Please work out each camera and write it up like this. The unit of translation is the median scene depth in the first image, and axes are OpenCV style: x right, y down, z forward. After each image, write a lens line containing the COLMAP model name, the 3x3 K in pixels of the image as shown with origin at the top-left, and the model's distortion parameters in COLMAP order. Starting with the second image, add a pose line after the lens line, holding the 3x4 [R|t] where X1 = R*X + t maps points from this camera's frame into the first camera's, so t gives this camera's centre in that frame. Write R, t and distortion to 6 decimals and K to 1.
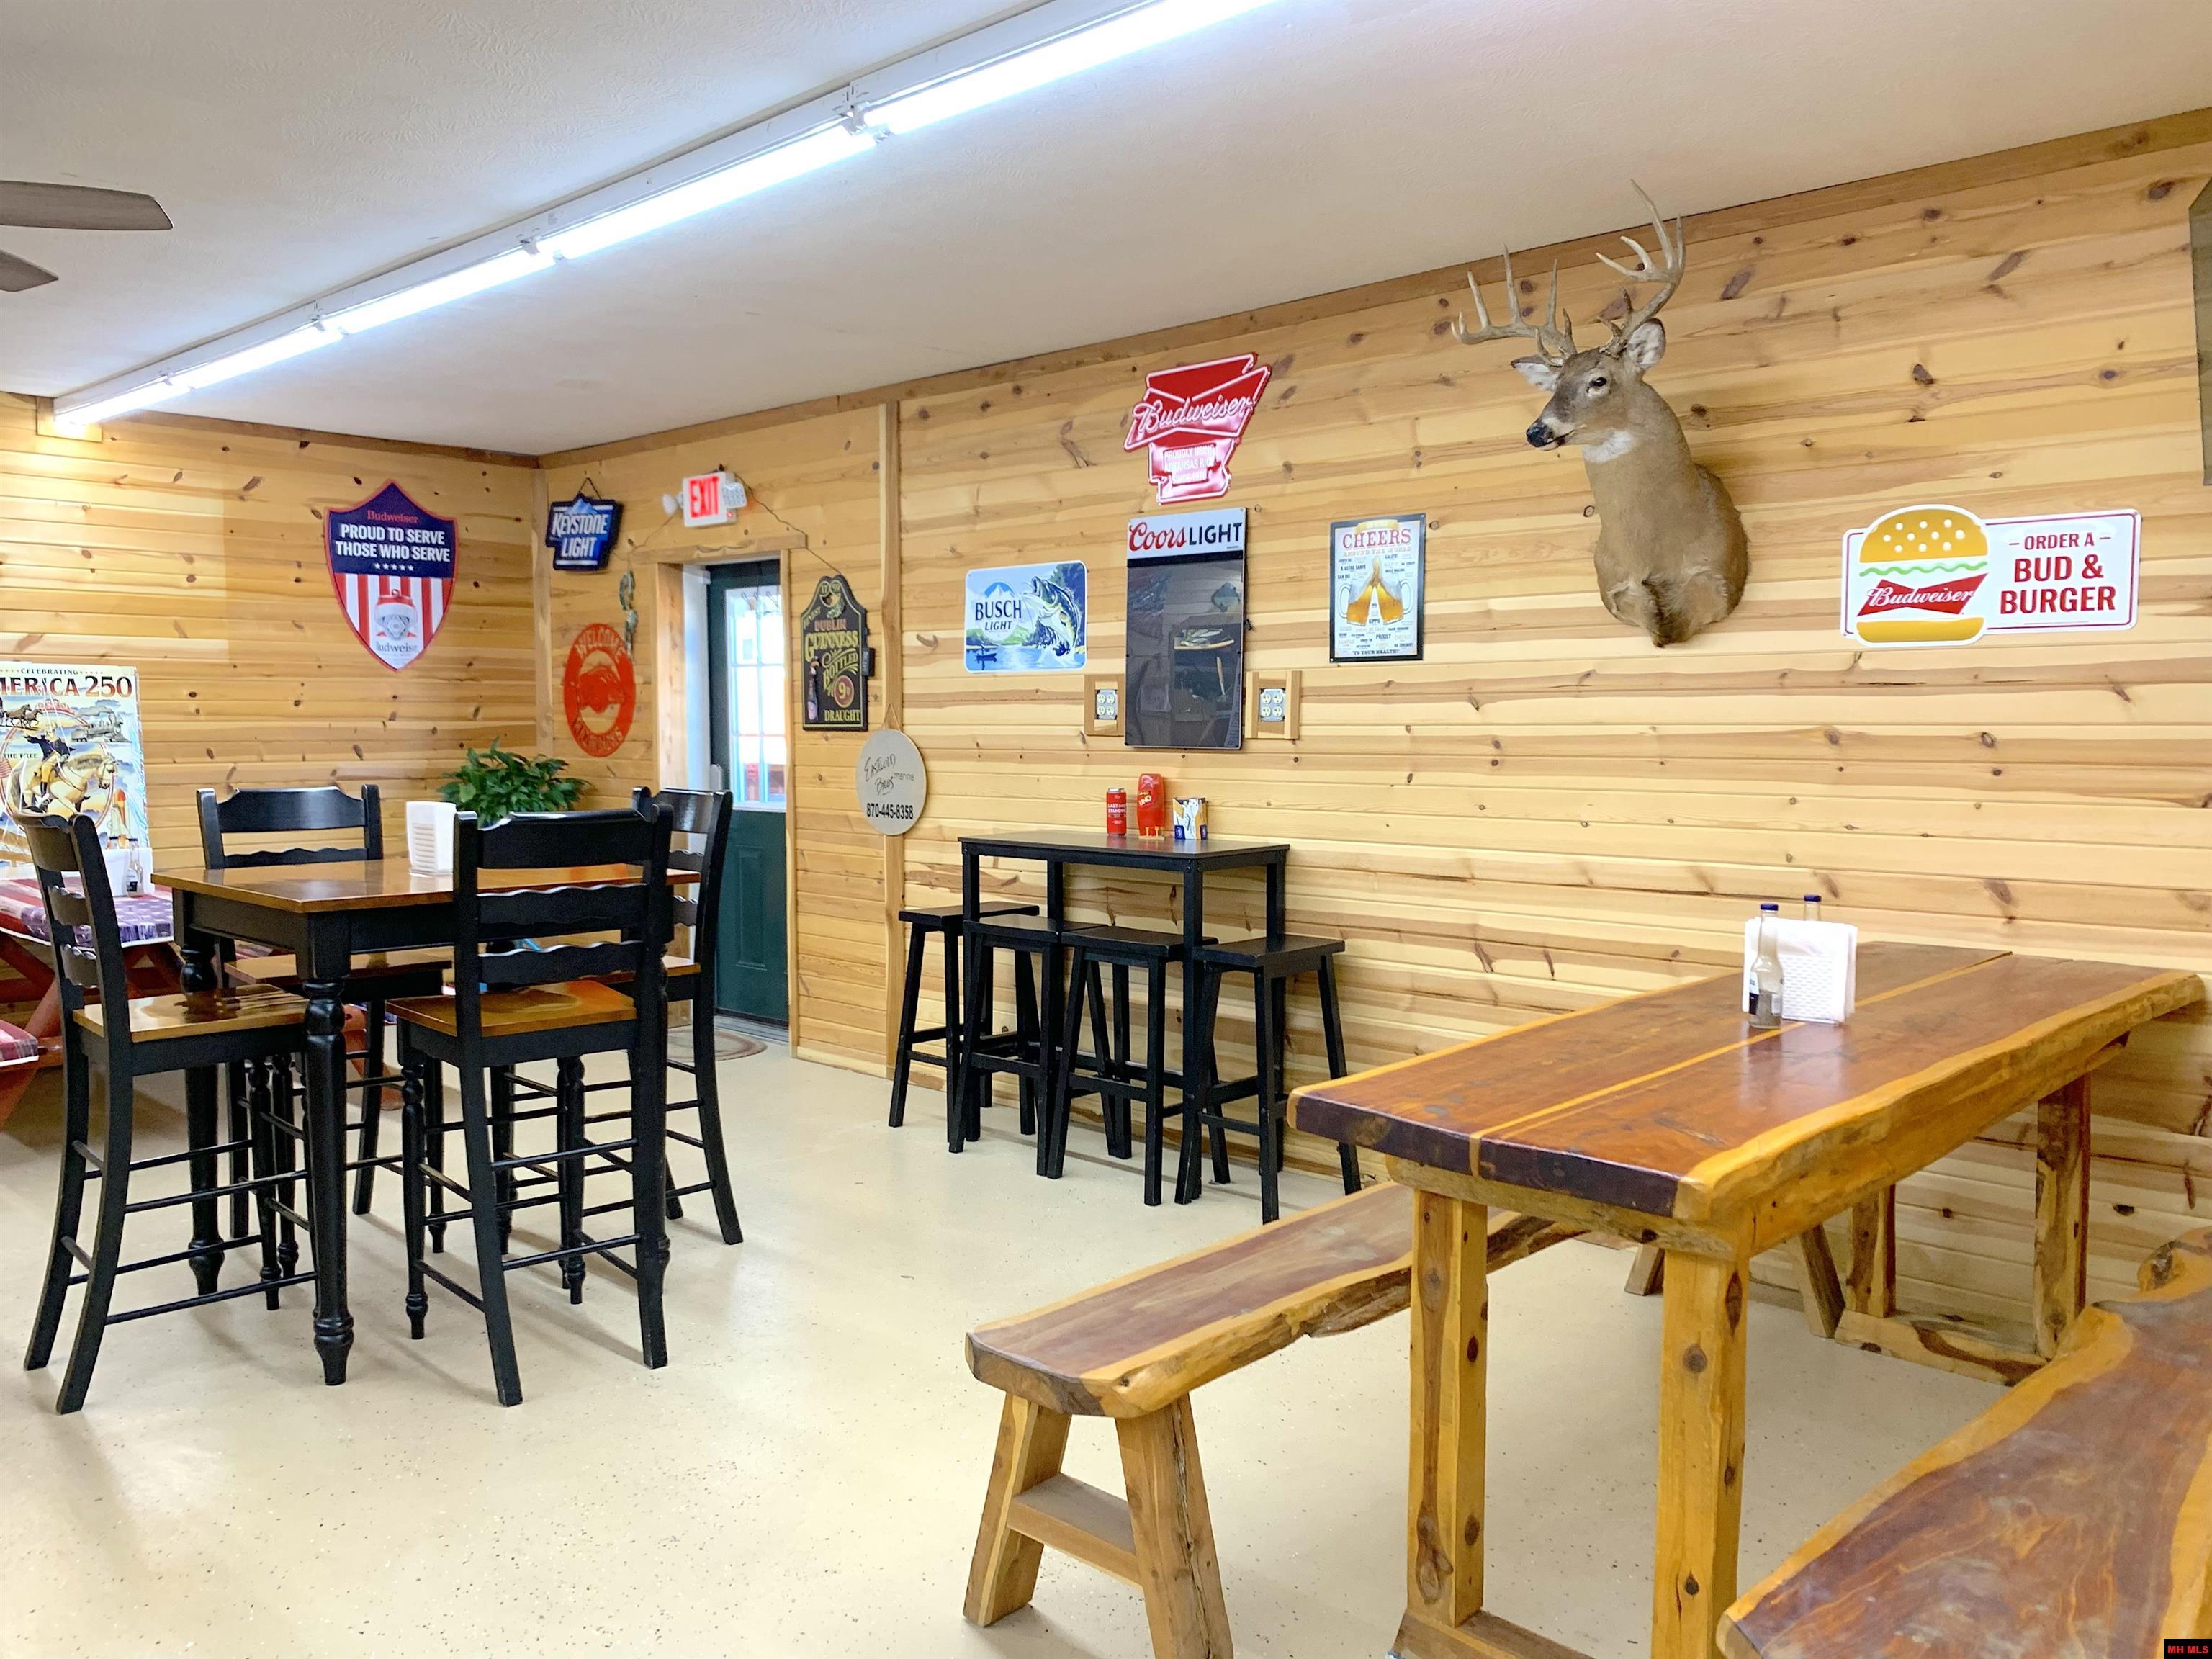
lens RADIAL K [[1685.3, 0, 1129.8], [0, 1685.3, 881.0], [0, 0, 1]] dist [0.049993, -0.072778]
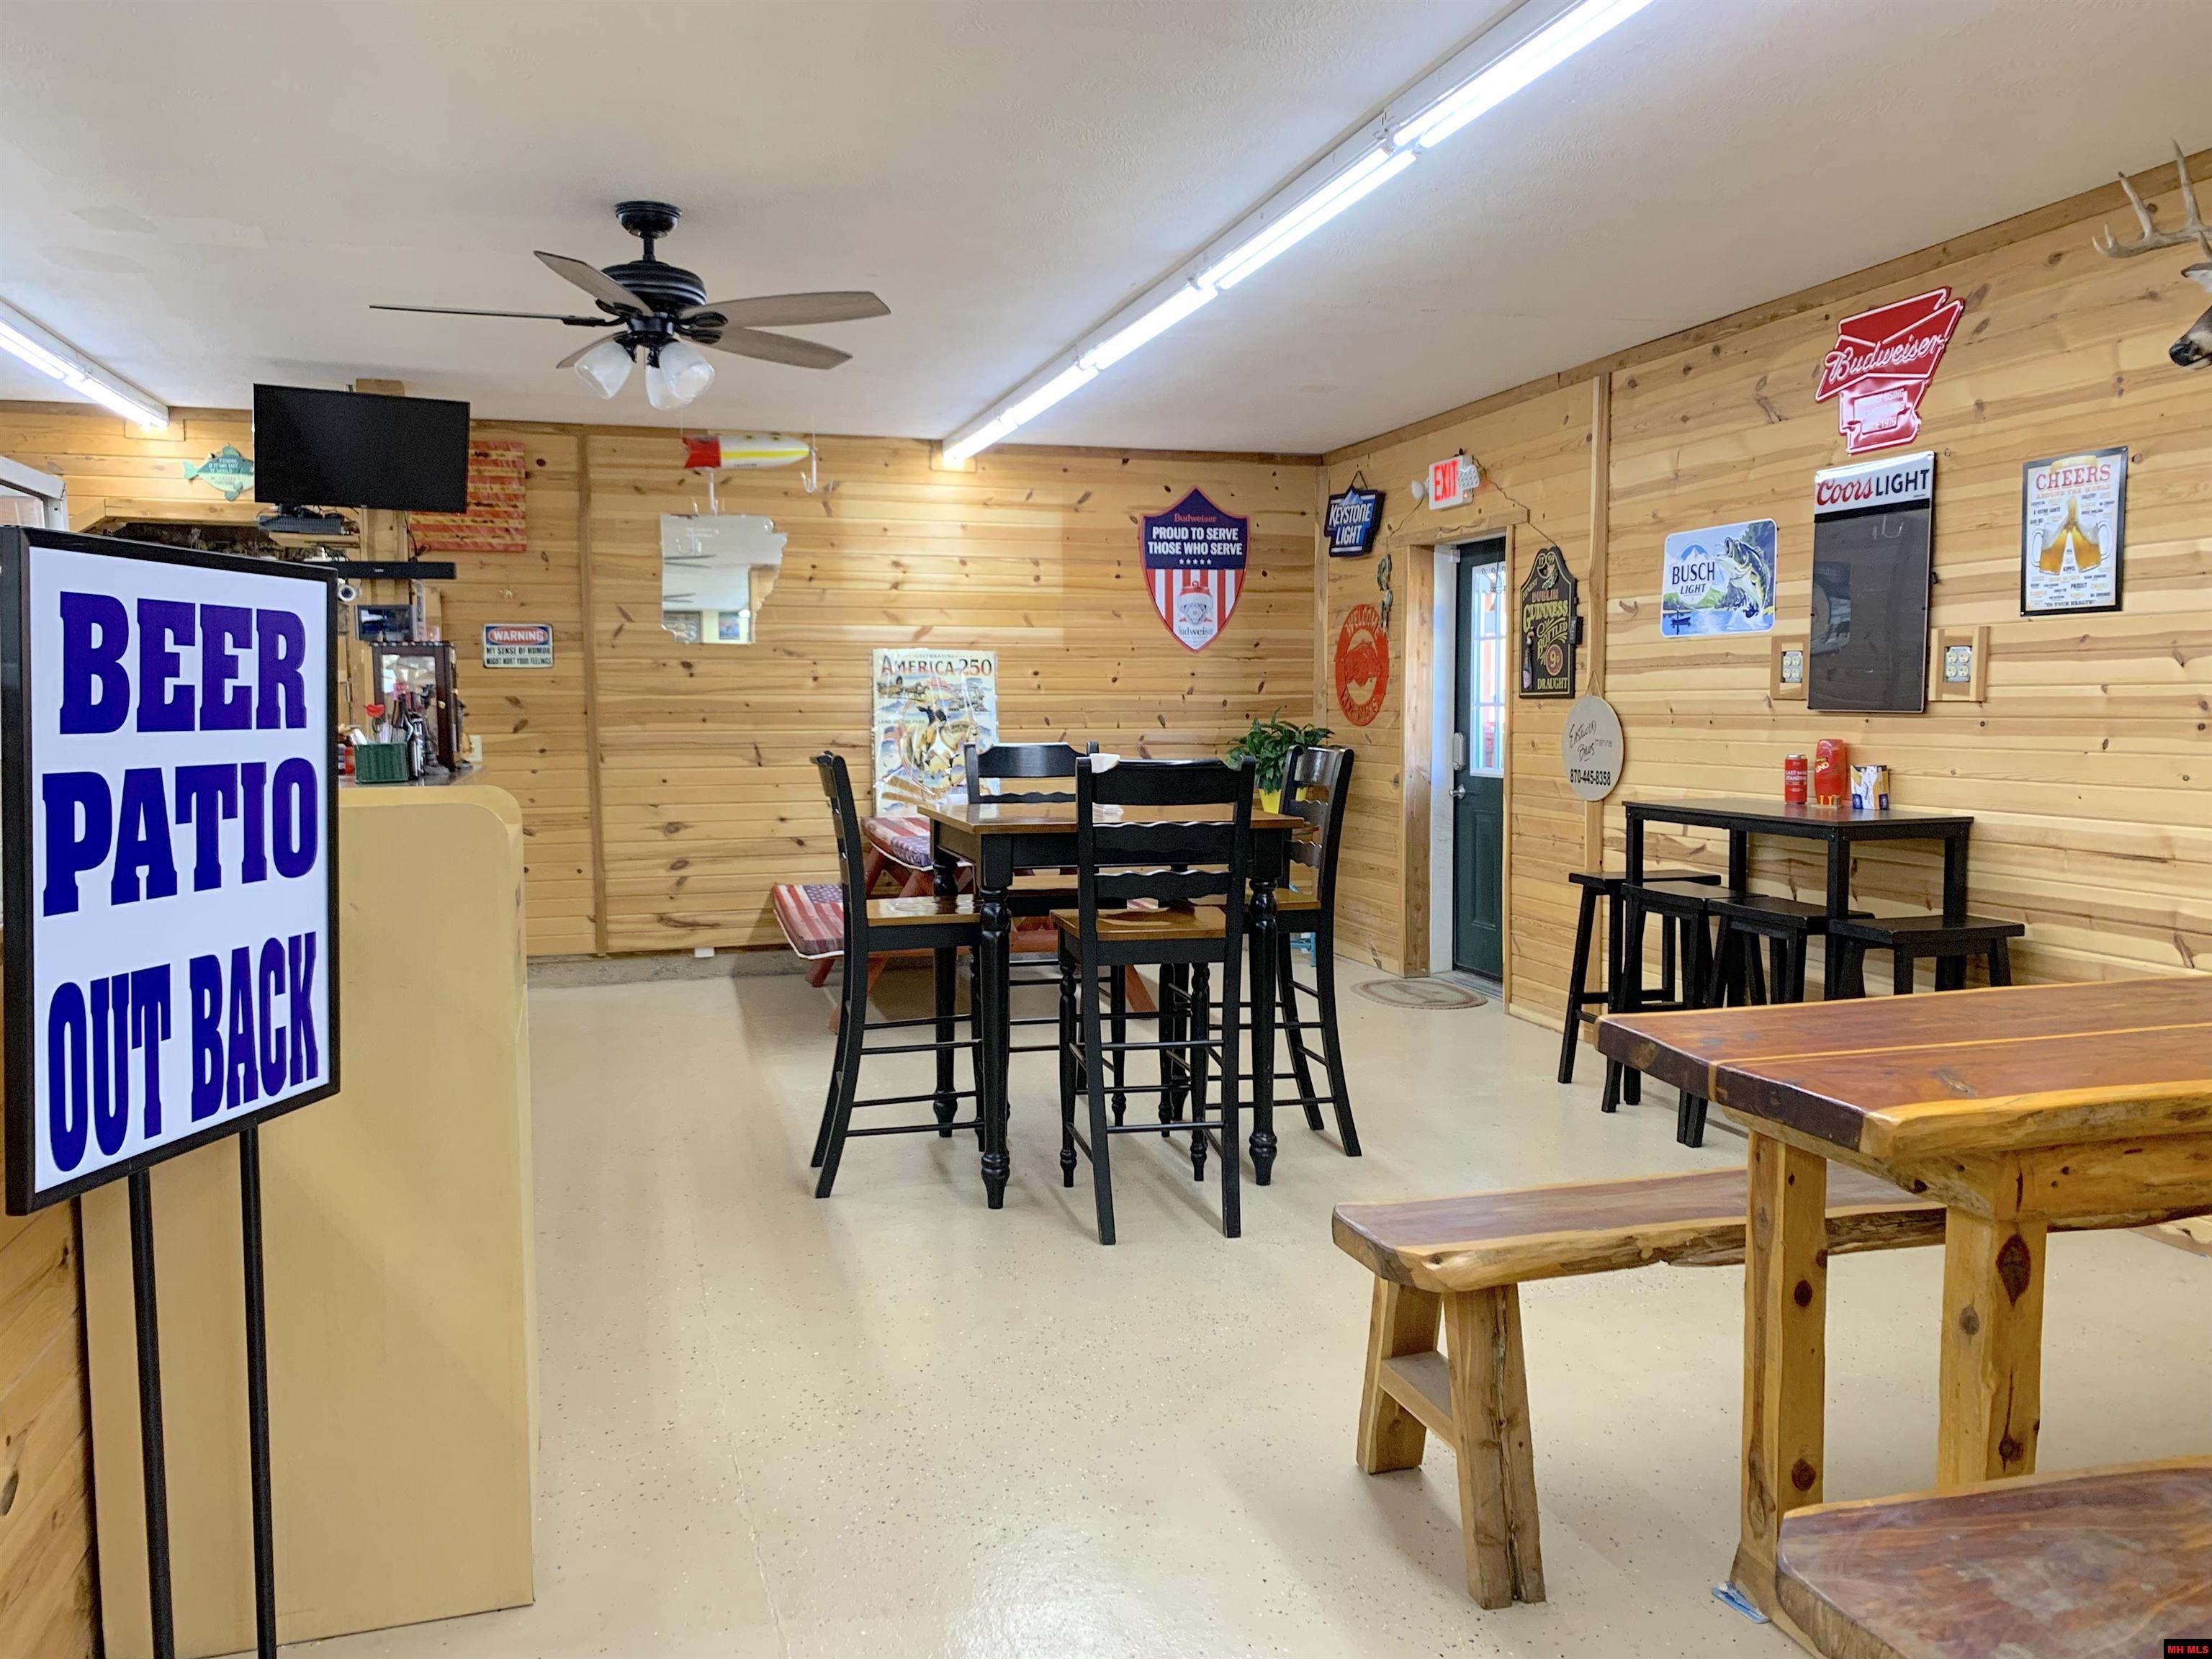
lens RADIAL K [[1685.3, 0, 1115.5], [0, 1685.3, 870.1], [0, 0, 1]] dist [0.049993, -0.072778]
pose [[0.865060, 0.046216, -0.499534, 0.154260], [-0.043338, 0.998909, 0.017368, 0.011706], [0.499792, 0.006624, 0.866120, -0.034279]]
